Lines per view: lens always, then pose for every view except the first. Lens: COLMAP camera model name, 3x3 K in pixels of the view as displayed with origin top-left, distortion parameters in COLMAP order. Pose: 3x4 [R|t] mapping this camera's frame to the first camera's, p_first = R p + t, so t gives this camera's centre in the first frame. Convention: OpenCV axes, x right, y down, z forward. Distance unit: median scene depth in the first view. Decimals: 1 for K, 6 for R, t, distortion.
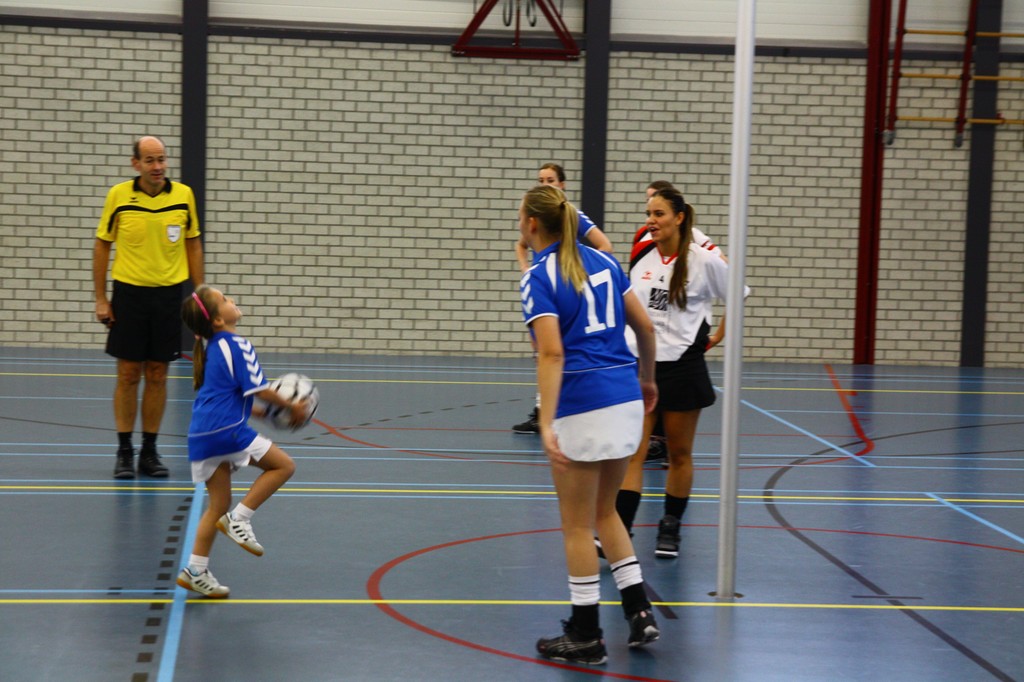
lens RADIAL K [[2296.0, 0, 507.1], [0, 2296.0, 324.9], [0, 0, 1]] dist [0.288061, 0.000000]
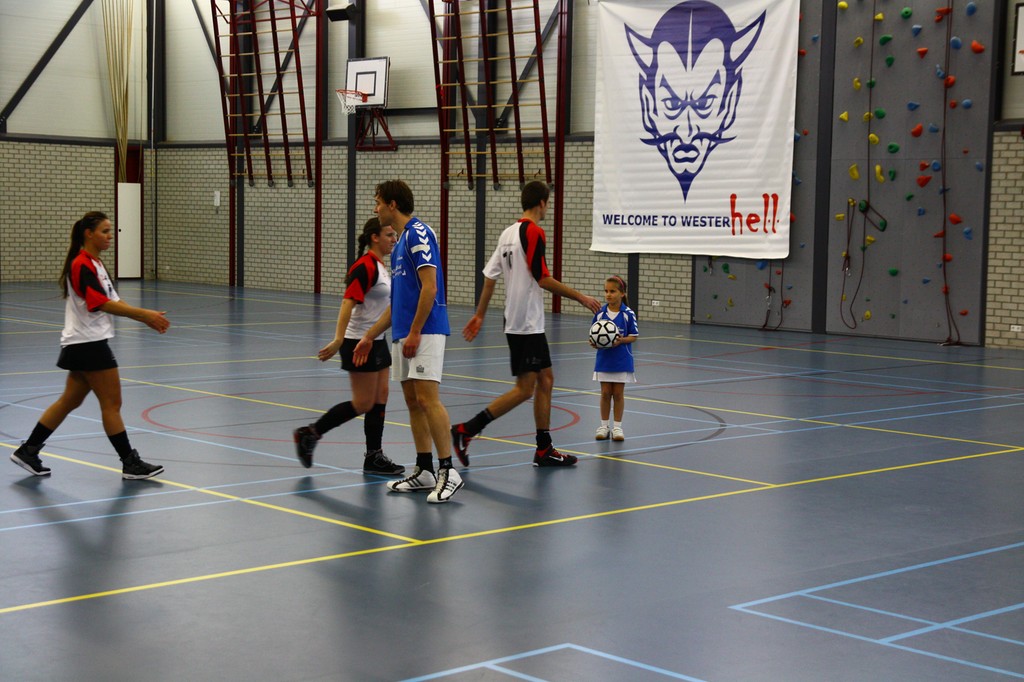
lens RADIAL K [[1809.8, 0, 501.2], [0, 1809.8, 343.5], [0, 0, 1]] dist [0.173084, 0.000000]
pose [[0.584128, 0.042775, -0.810534, 1.428723], [-0.058250, 0.998245, 0.010702, 0.031918], [0.809569, 0.040962, 0.585594, 0.166194]]
